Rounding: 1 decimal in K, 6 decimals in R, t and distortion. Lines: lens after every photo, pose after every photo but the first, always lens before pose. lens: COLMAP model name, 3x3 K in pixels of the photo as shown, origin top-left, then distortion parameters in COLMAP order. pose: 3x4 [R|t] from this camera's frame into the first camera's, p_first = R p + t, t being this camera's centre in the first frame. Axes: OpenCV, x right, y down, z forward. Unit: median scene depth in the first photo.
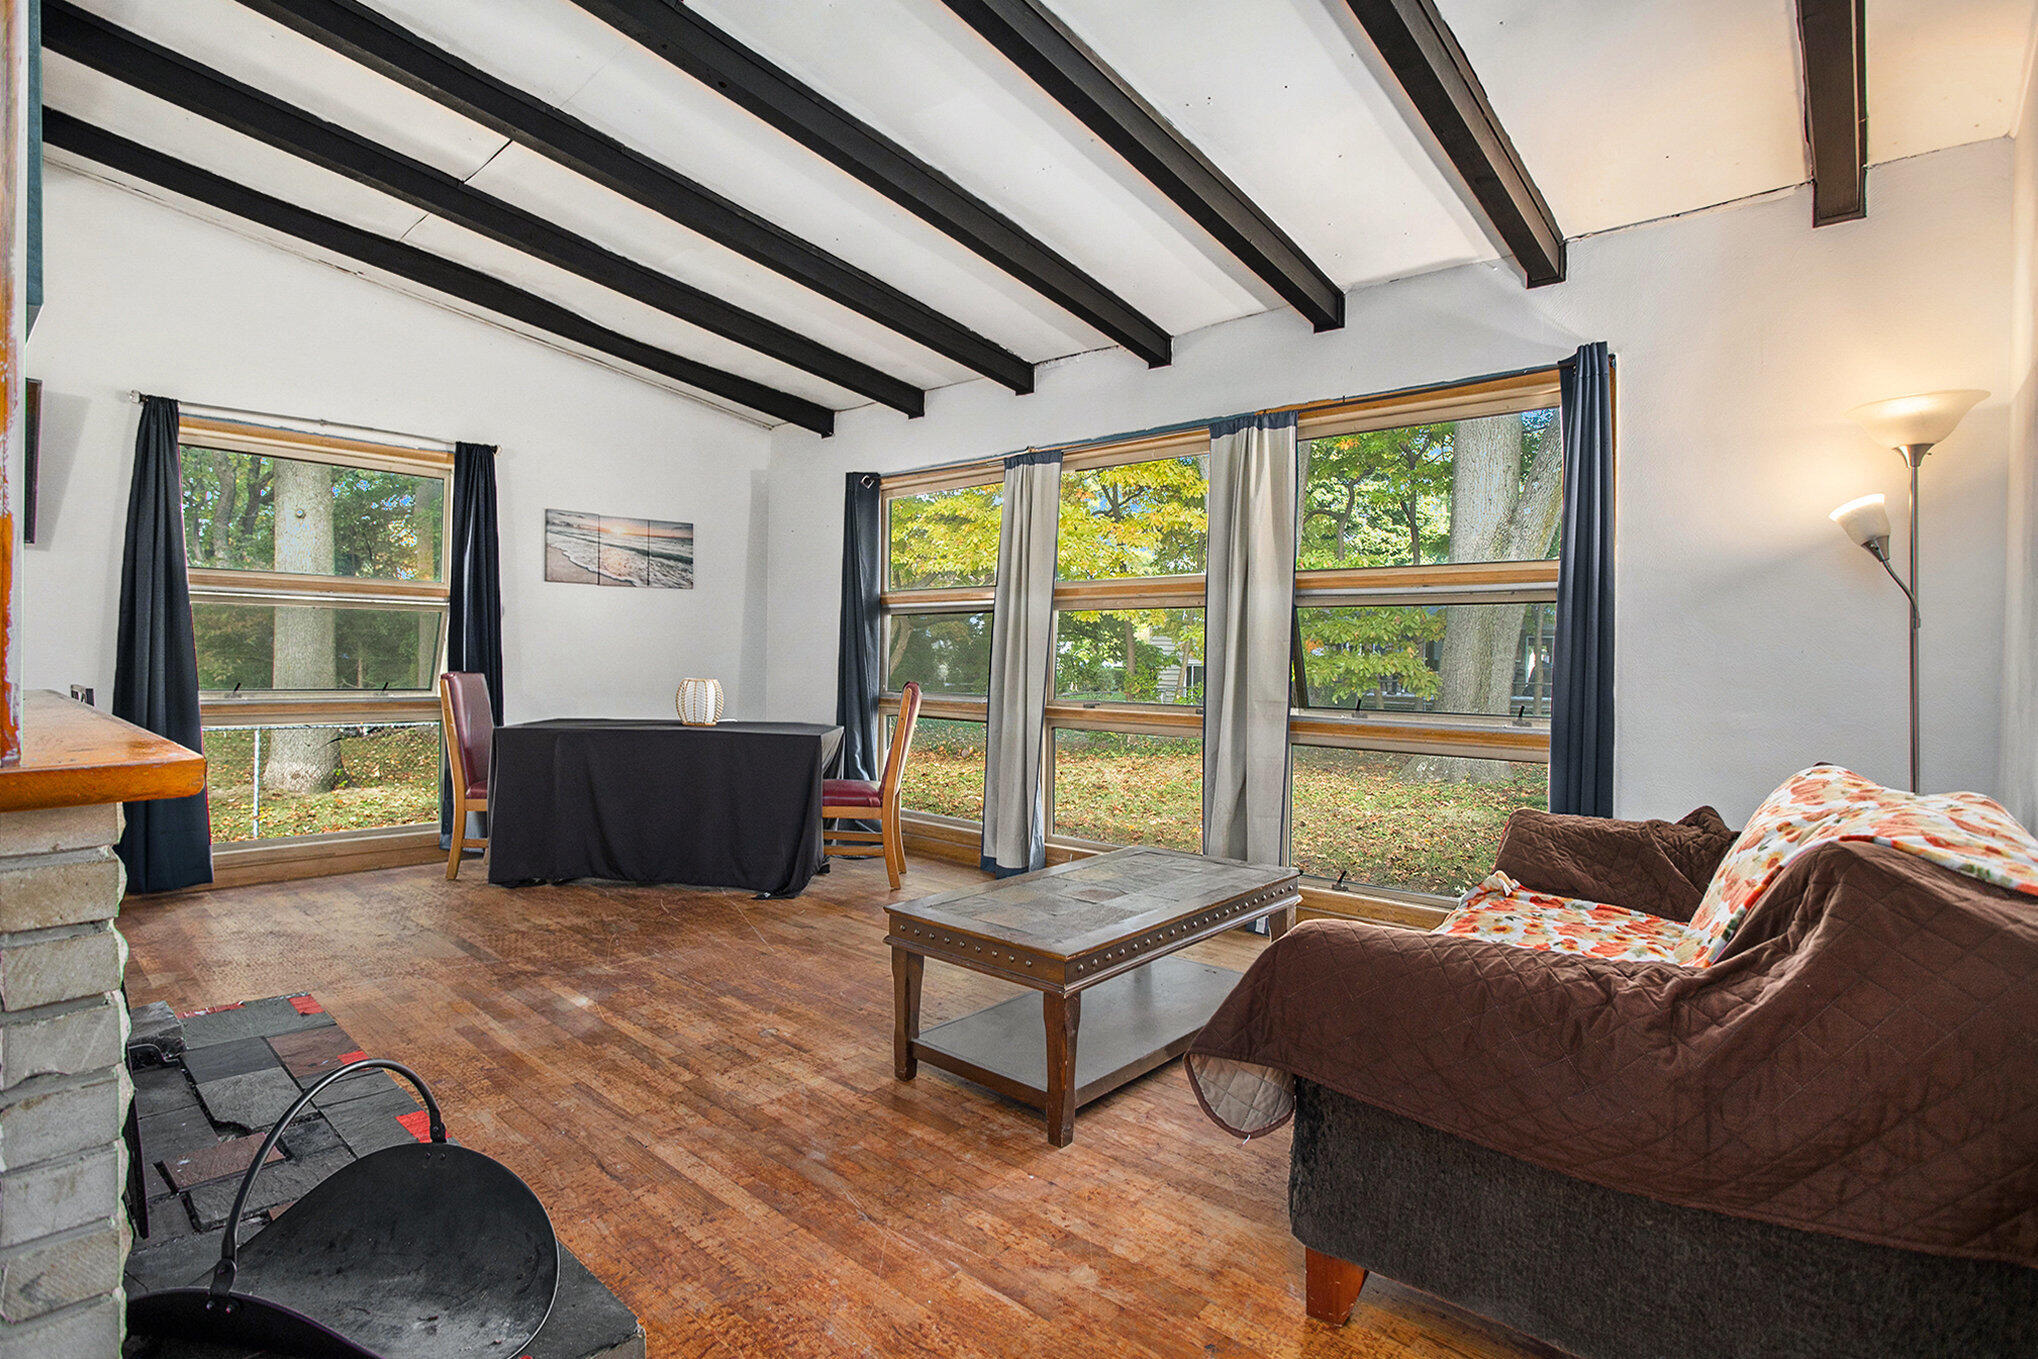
lens RADIAL K [[1000.8, 0, 1019.0], [0, 1000.8, 679.5], [0, 0, 1]] dist [-0.000461, 0.000219]
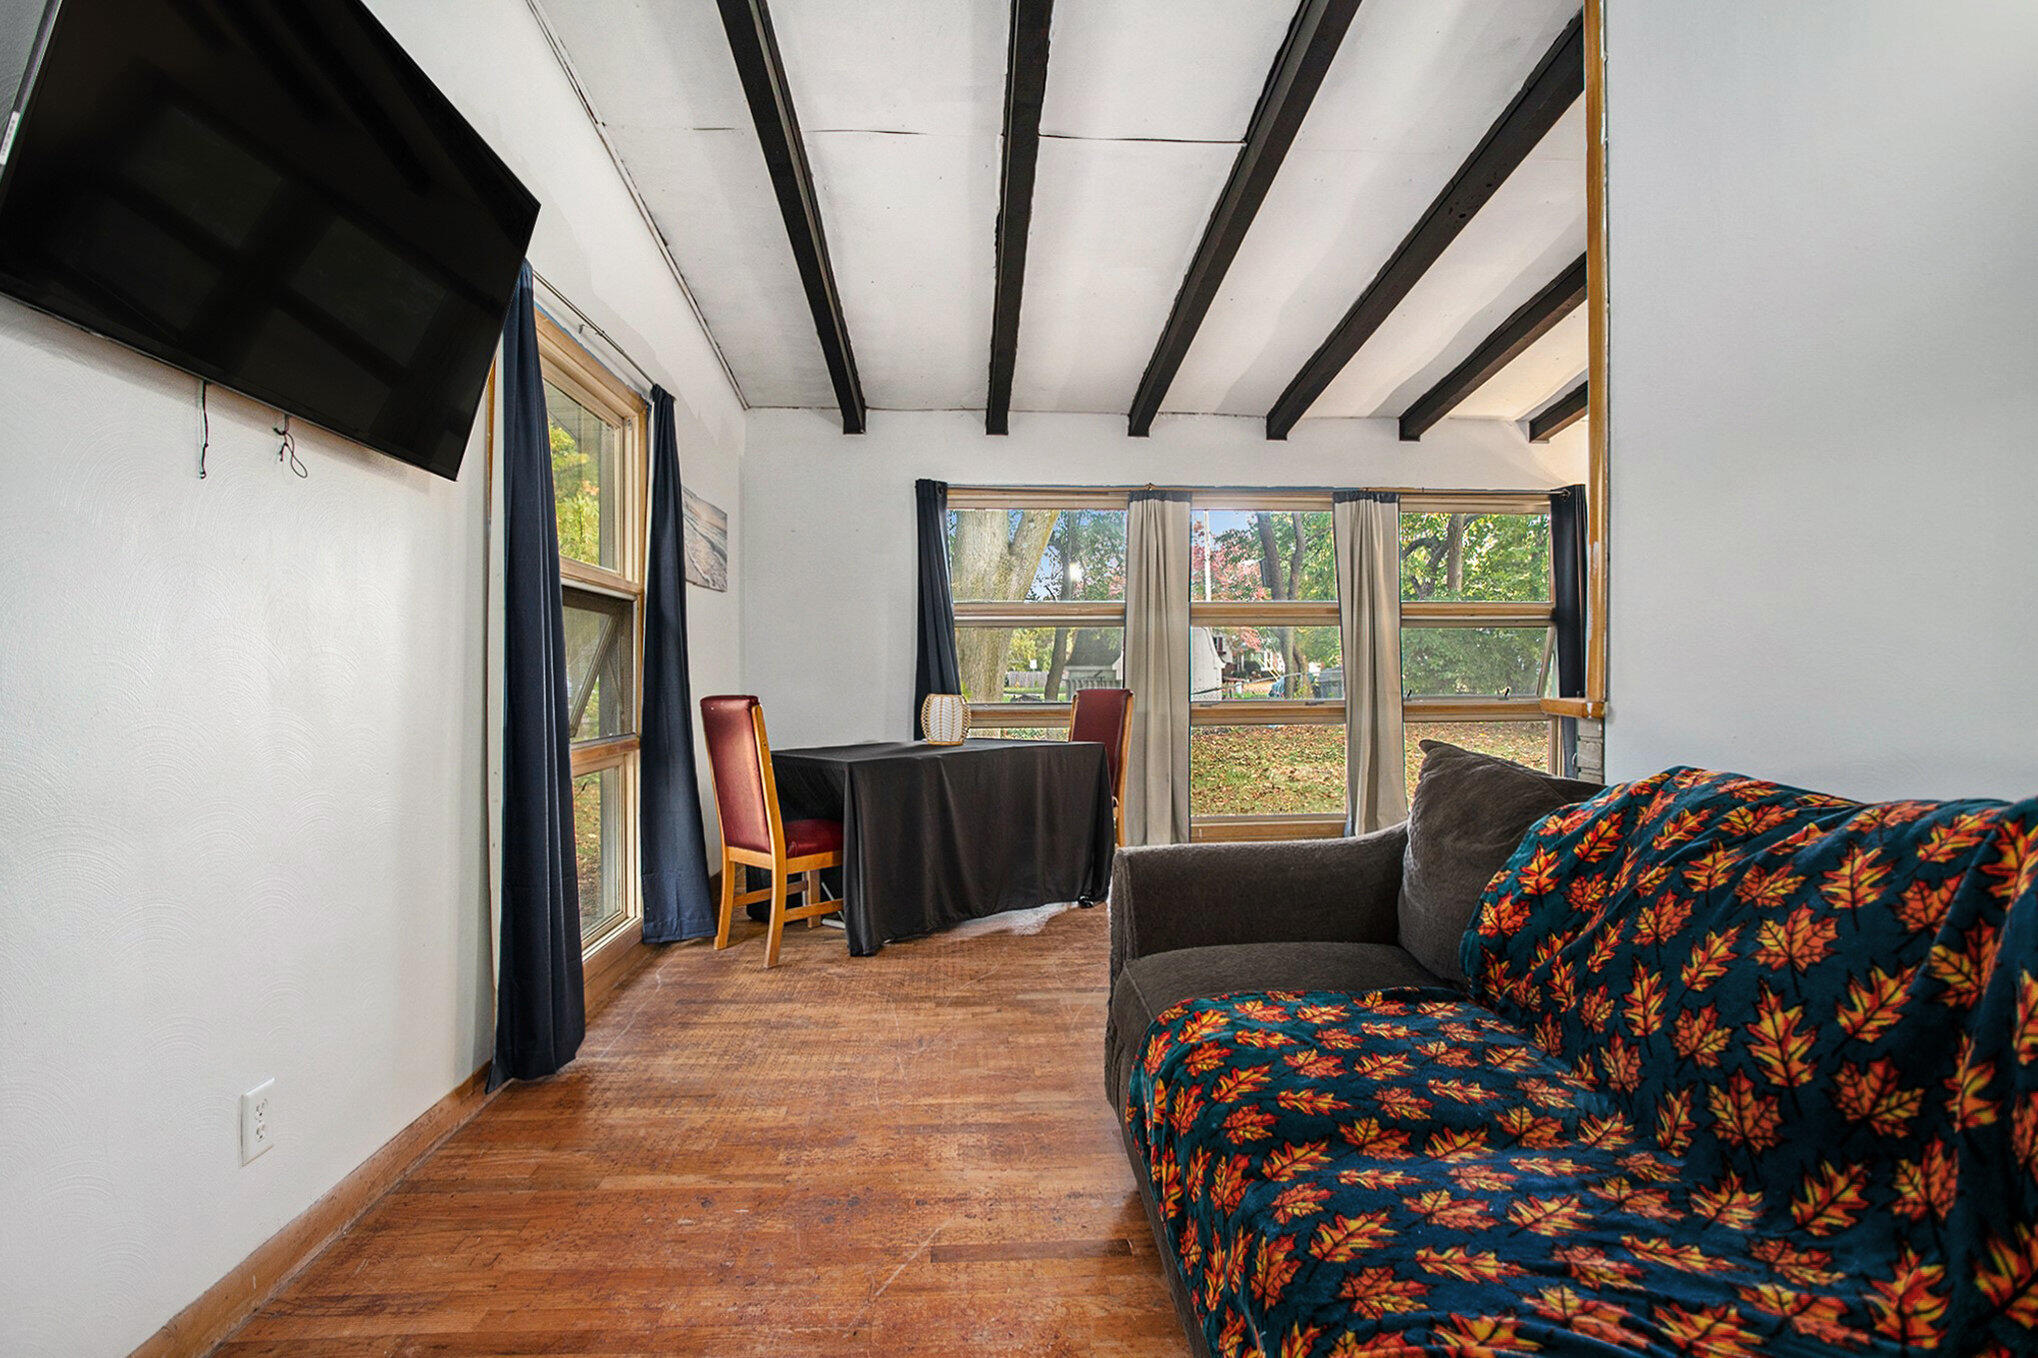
lens RADIAL K [[1000.8, 0, 1019.0], [0, 1000.8, 679.0], [0, 0, 1]] dist [-0.000461, 0.000219]
pose [[0.709640, -0.024006, 0.704155, -0.938200], [0.029222, 0.999562, 0.004626, -0.016995], [-0.703958, 0.017294, 0.710031, 0.293345]]
